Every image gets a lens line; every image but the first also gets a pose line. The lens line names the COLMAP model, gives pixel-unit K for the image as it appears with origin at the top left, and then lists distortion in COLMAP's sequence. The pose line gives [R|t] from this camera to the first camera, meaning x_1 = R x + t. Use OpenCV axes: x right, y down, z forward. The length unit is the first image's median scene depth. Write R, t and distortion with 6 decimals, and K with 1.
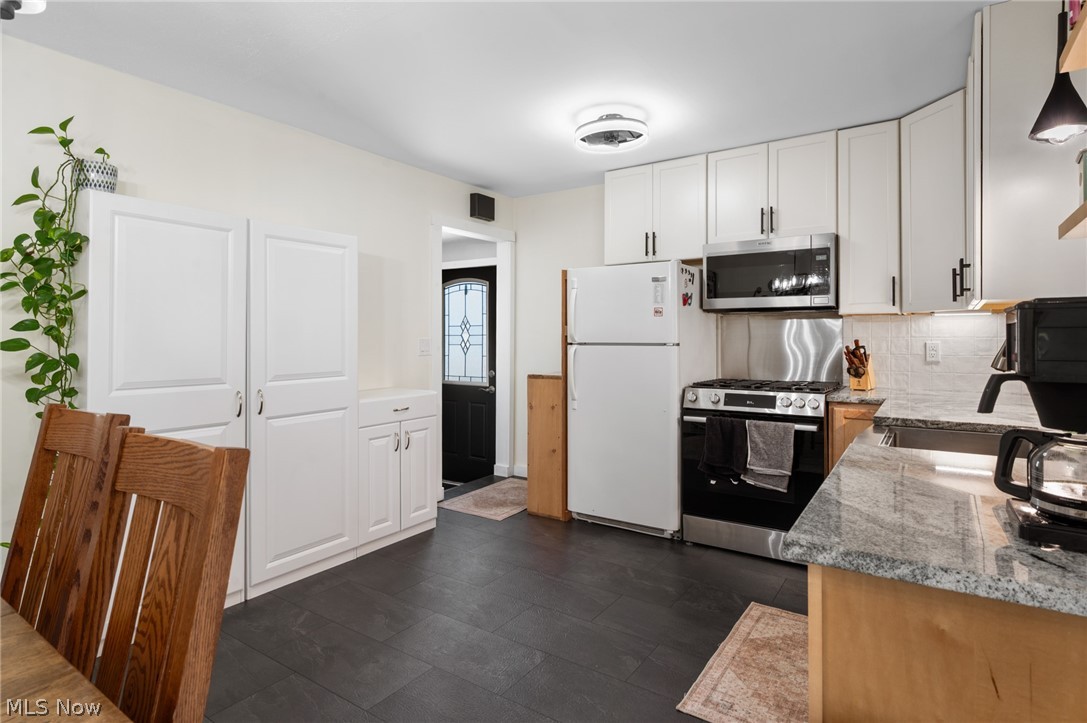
lens RADIAL K [[562.3, 0, 564.7], [0, 562.3, 335.8], [0, 0, 1]] dist [0.000872, 0.000205]
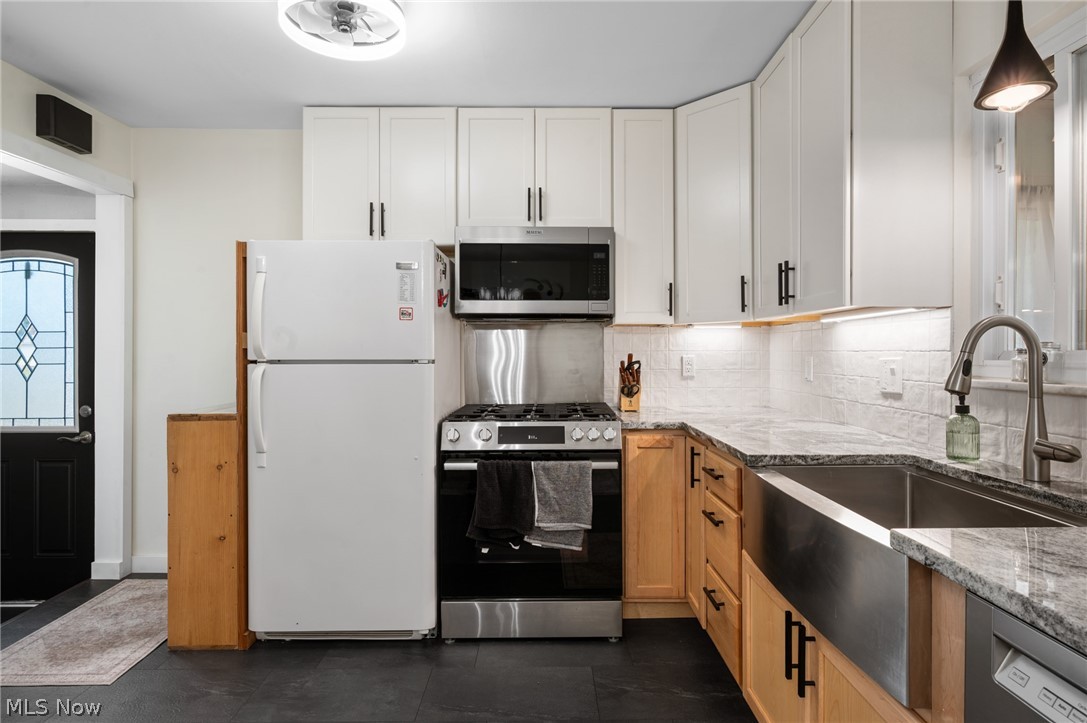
lens RADIAL K [[551.9, 0, 547.0], [0, 551.9, 352.4], [0, 0, 1]] dist [-0.001317, -0.000131]
pose [[0.838578, -0.002179, 0.544777, -0.052634], [-0.000445, 0.999989, 0.004685, 0.000987], [-0.544781, -0.004171, 0.838568, 0.334750]]
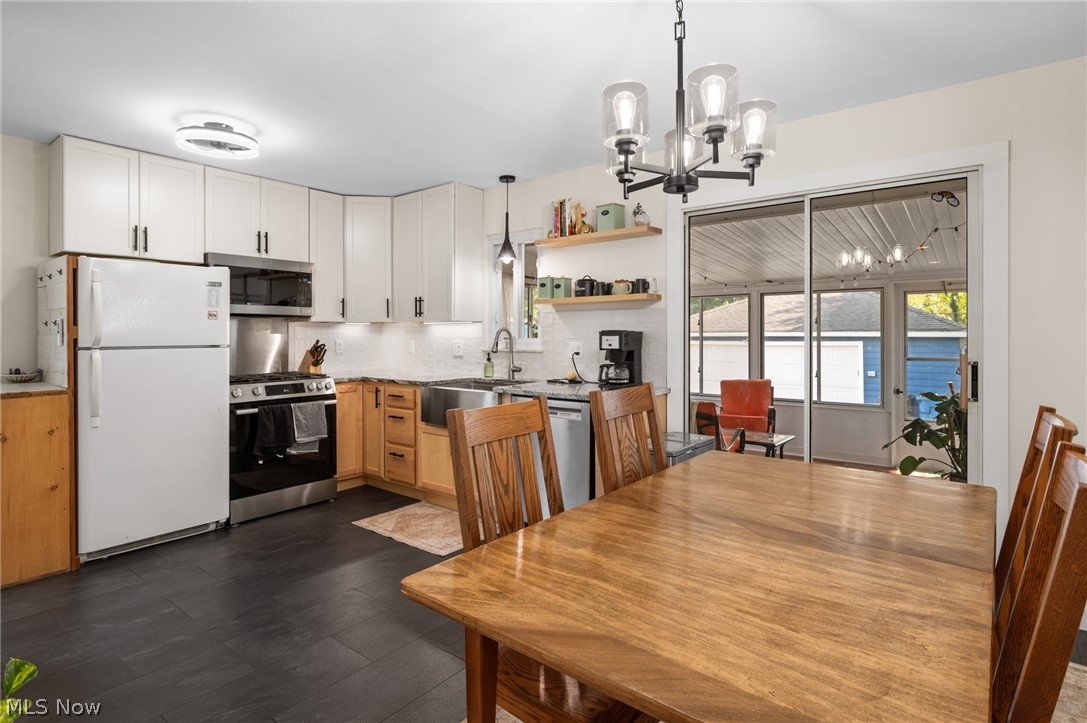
lens RADIAL K [[538.2, 0, 546.5], [0, 538.2, 335.3], [0, 0, 1]] dist [-0.001145, -0.000290]
pose [[0.097710, -0.003156, 0.995210, -0.739382], [-0.003300, 0.999988, 0.003495, -0.010230], [-0.995209, -0.003625, 0.097699, 0.275934]]
